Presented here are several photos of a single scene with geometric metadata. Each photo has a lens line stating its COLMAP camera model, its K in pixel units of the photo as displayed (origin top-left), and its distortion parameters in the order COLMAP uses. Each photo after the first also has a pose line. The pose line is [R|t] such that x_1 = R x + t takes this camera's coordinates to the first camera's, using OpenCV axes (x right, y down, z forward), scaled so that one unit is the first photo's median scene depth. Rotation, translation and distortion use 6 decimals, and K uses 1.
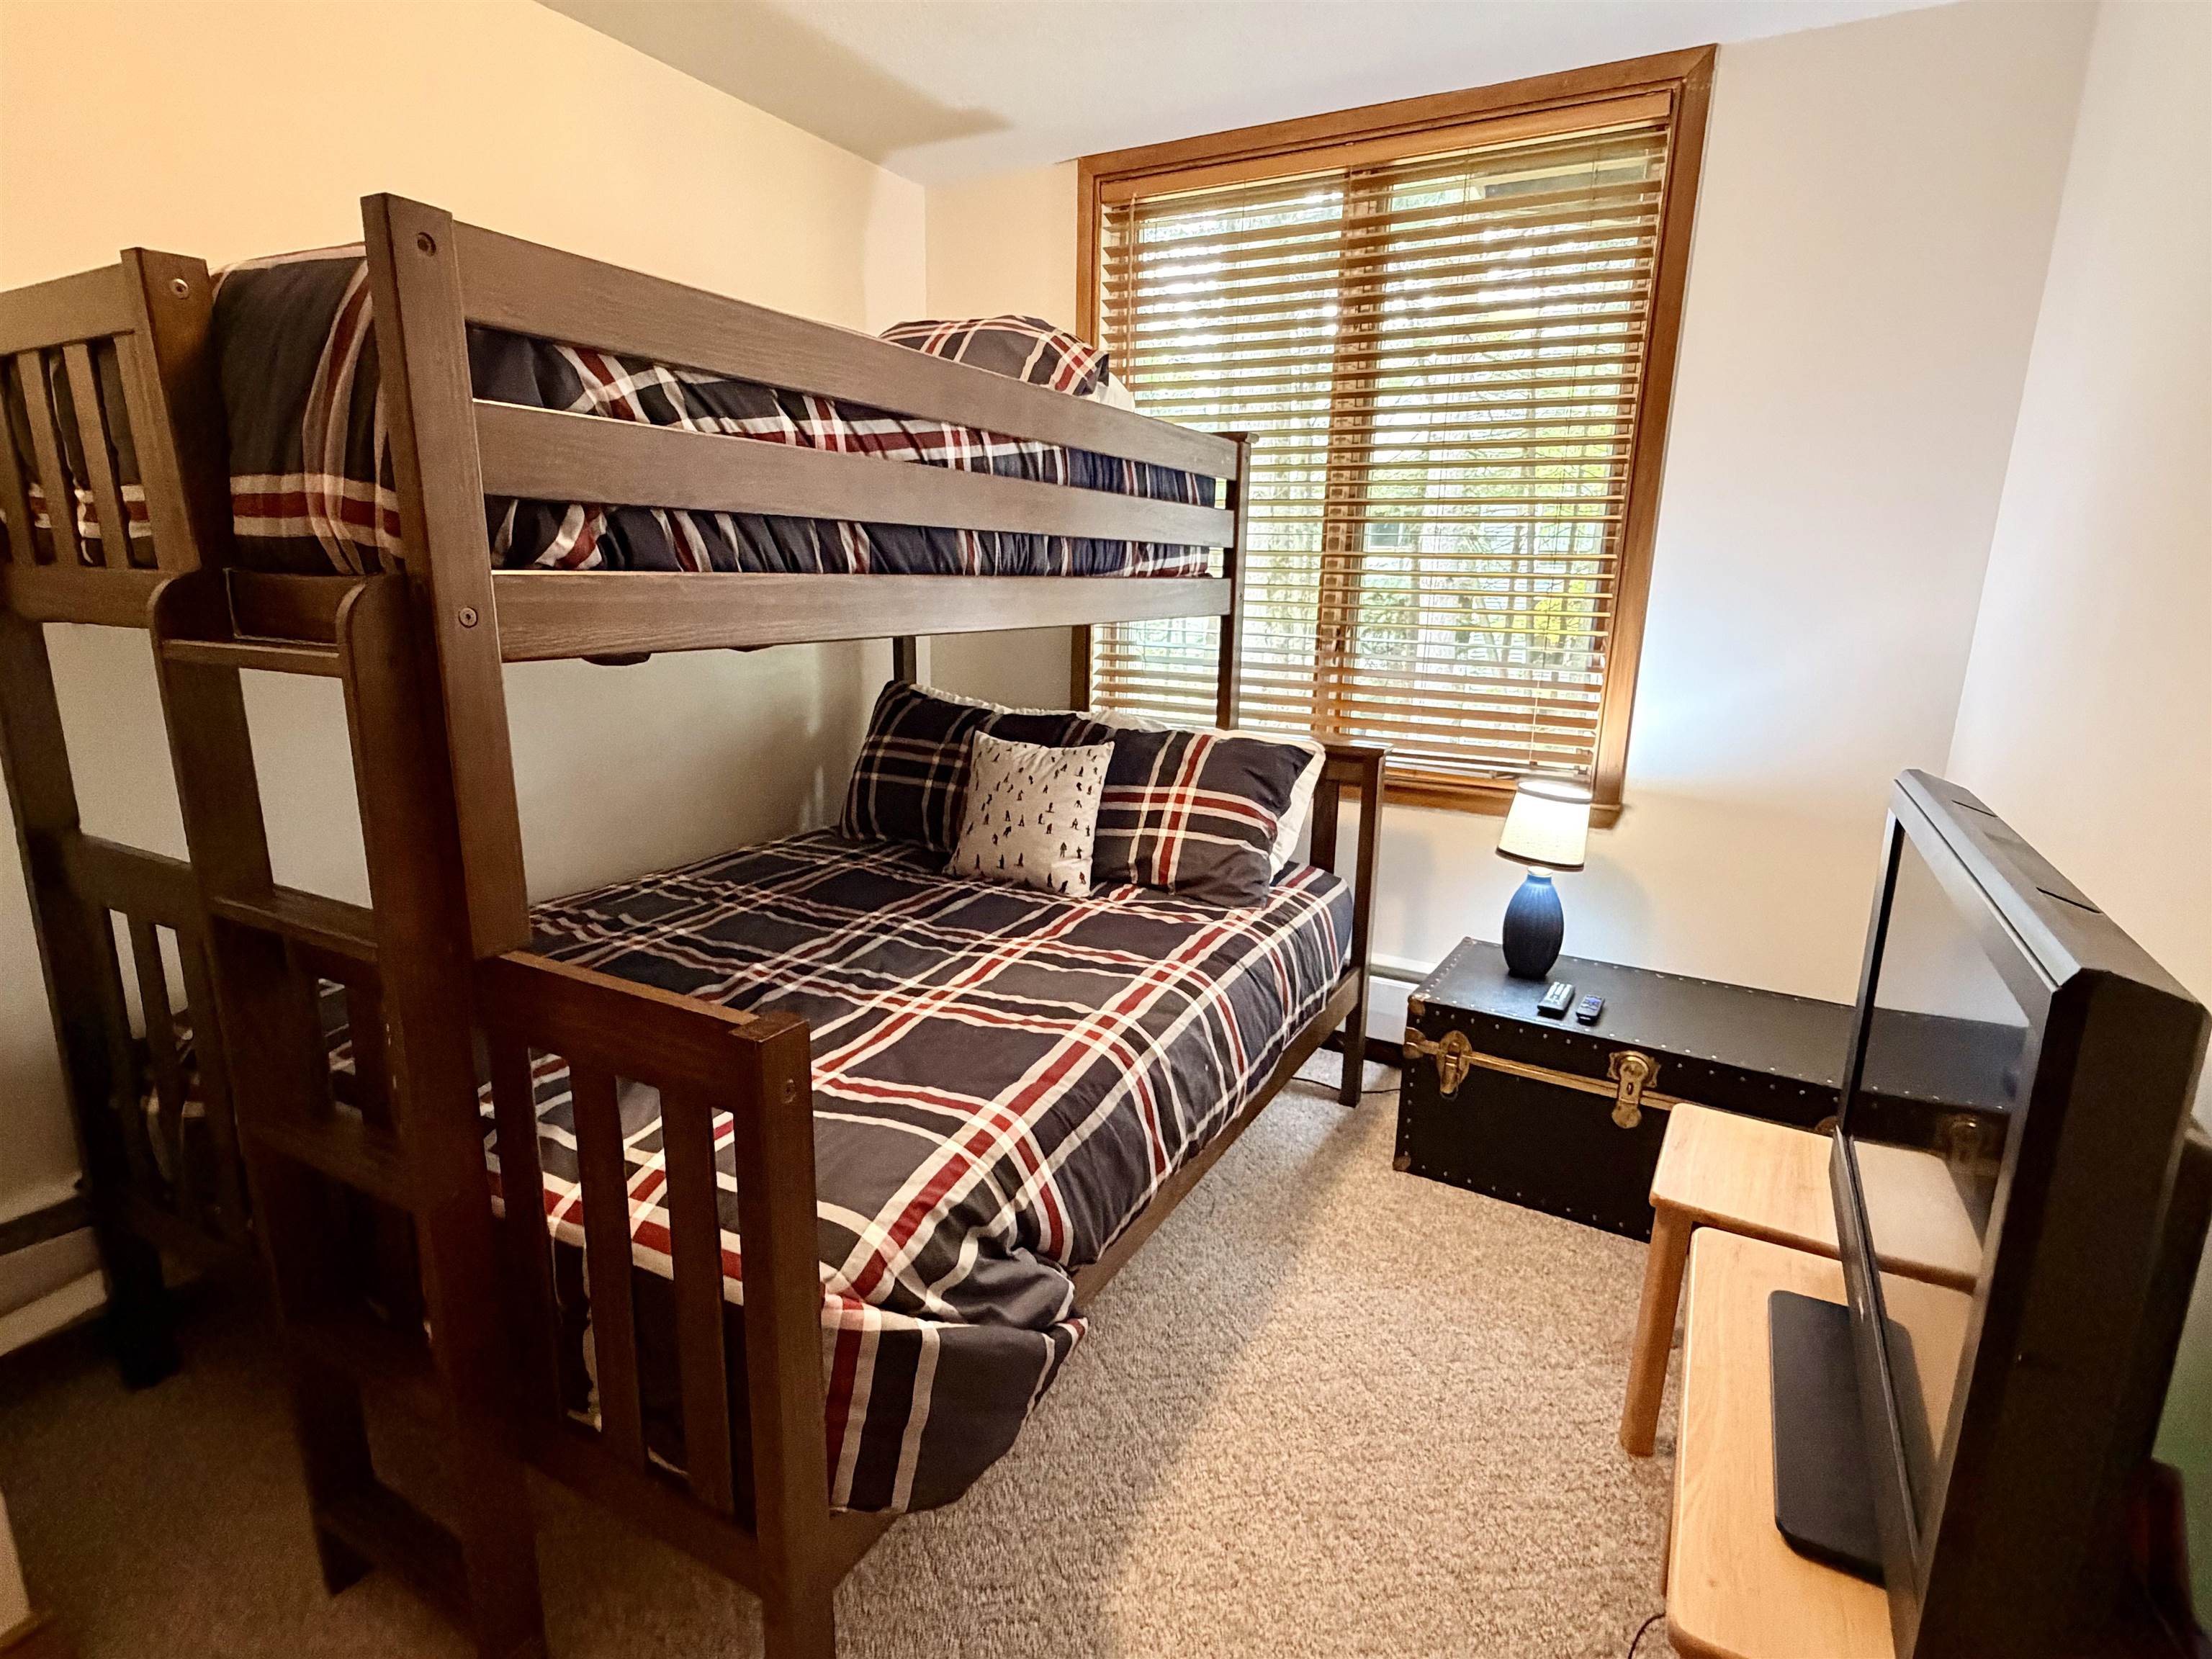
lens RADIAL K [[1121.9, 0, 1096.5], [0, 1121.9, 829.3], [0, 0, 1]] dist [-0.001470, -0.001138]
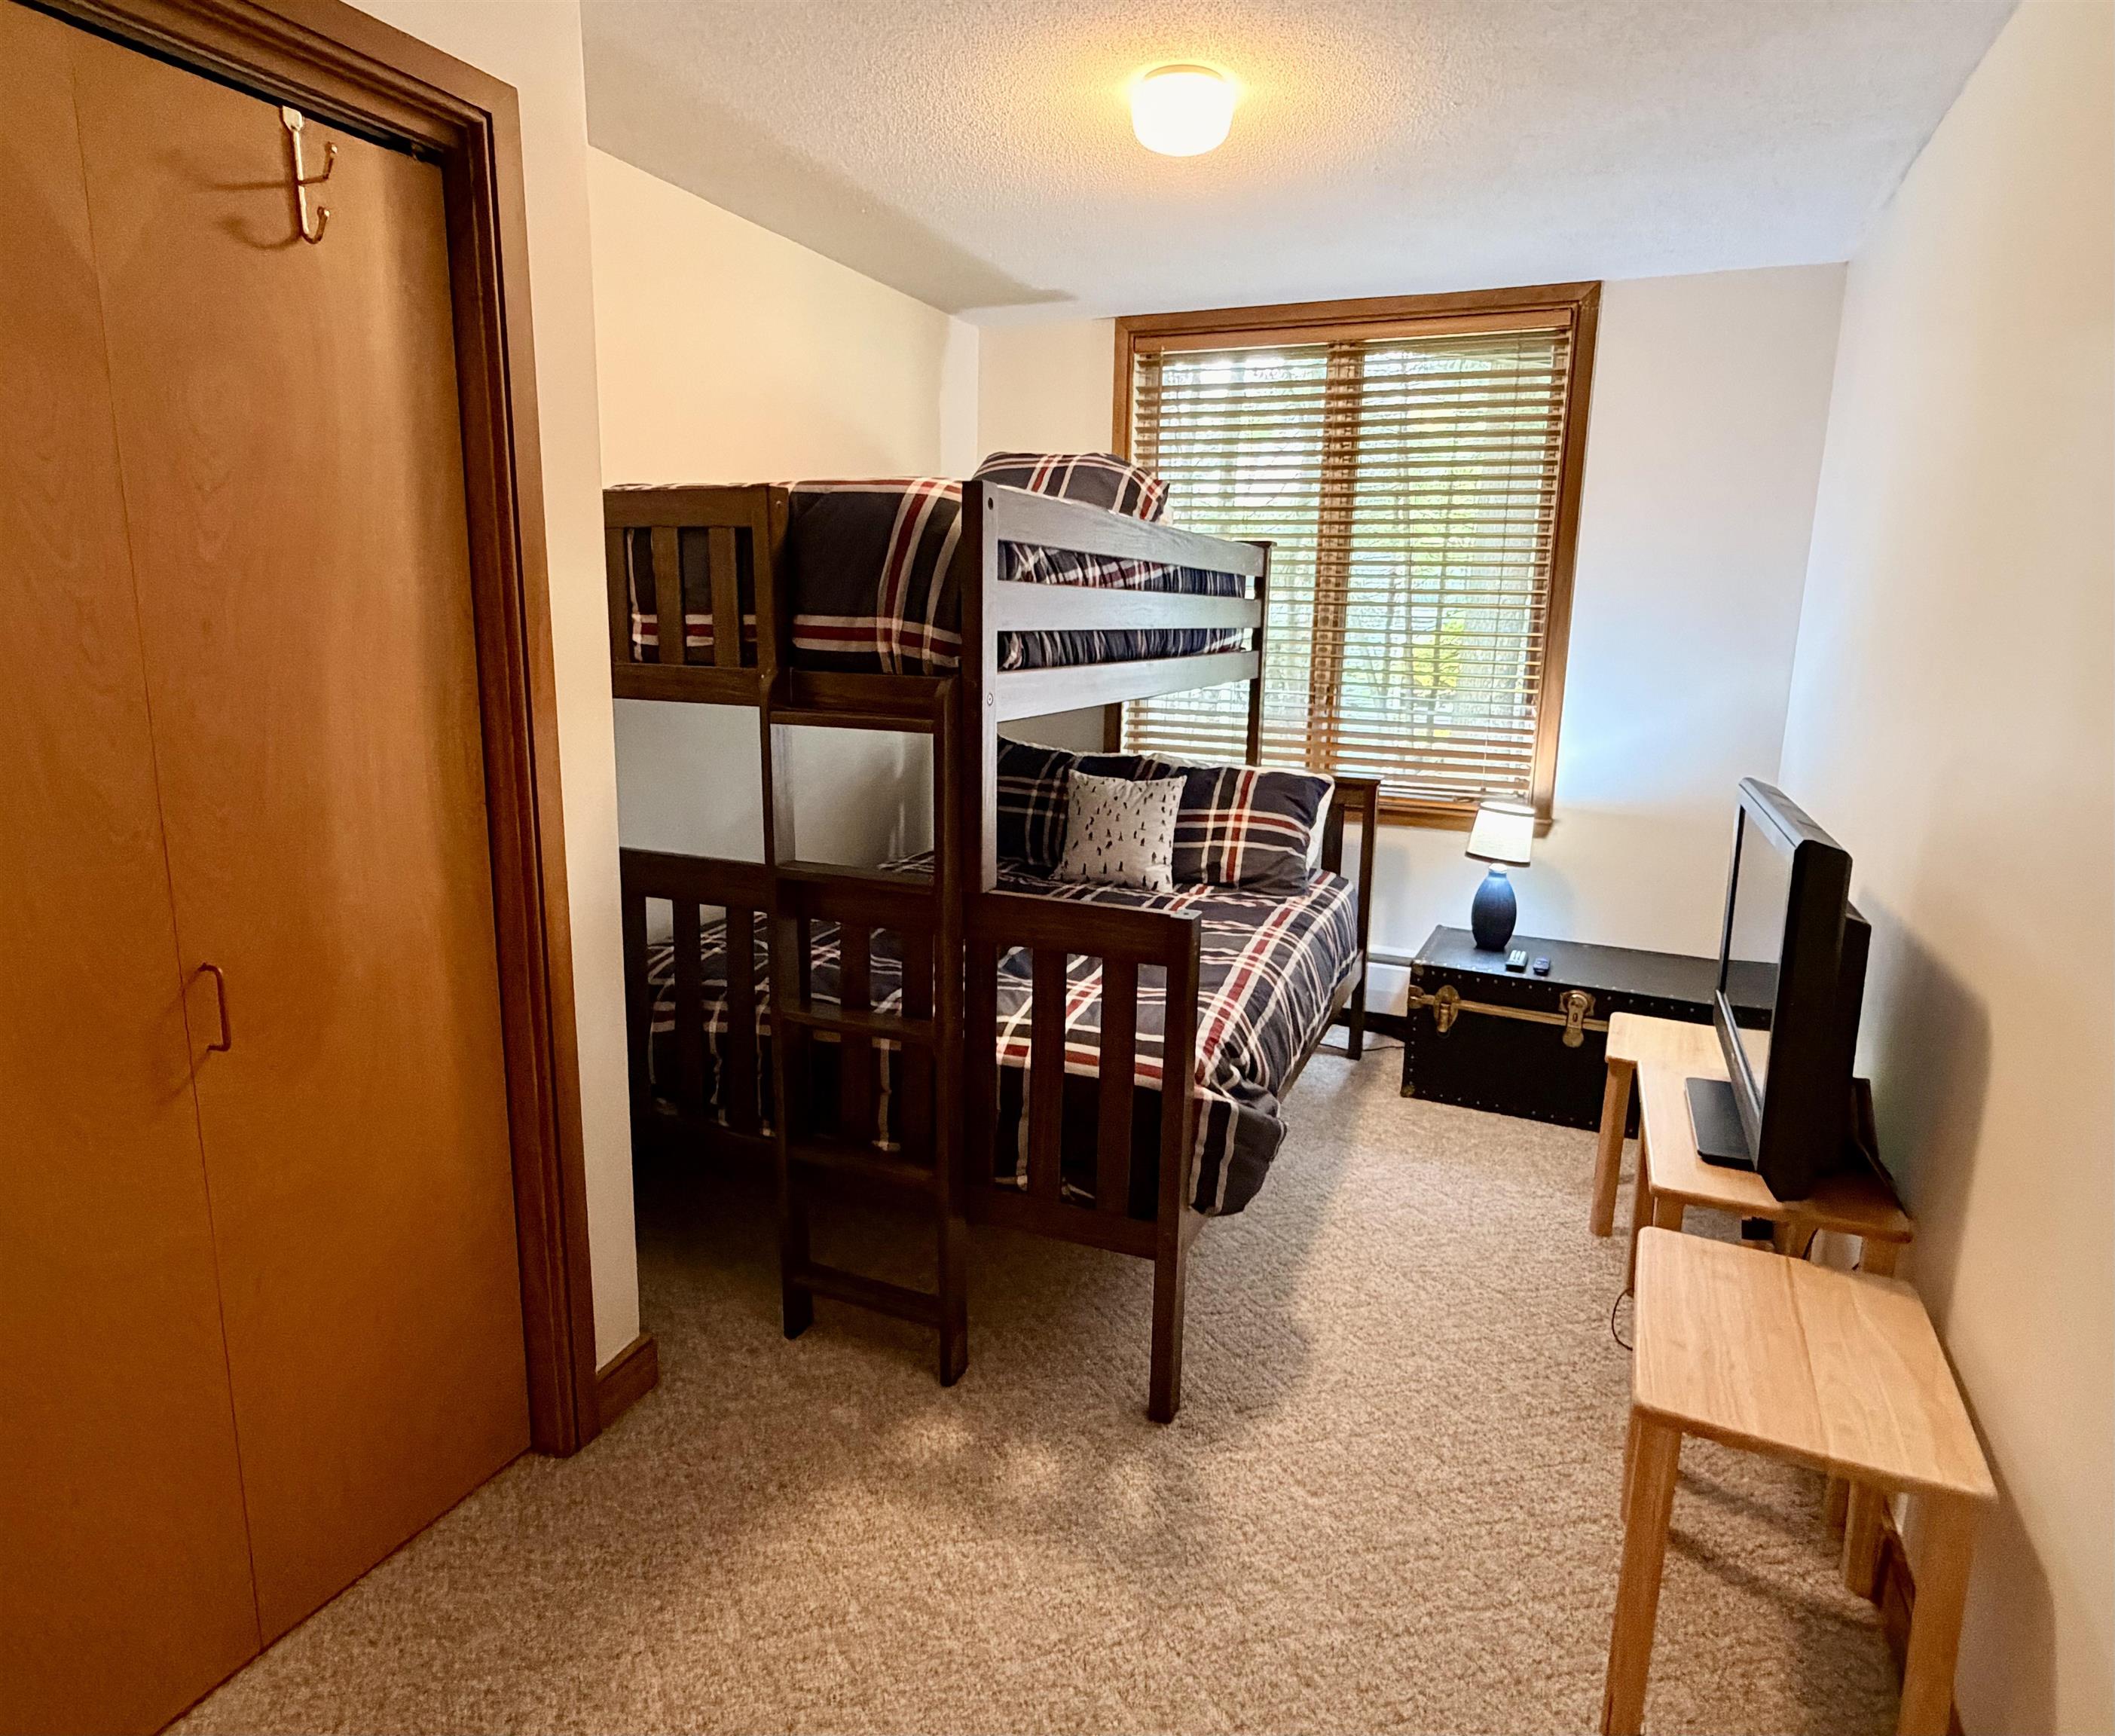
lens RADIAL K [[1217.2, 0, 1065.0], [0, 1217.2, 830.5], [0, 0, 1]] dist [-0.002069, 0.000838]
pose [[0.994411, -0.017107, 0.104187, -0.281375], [0.021948, 0.998724, -0.045490, 0.048990], [-0.103276, 0.047523, 0.993517, -0.409622]]
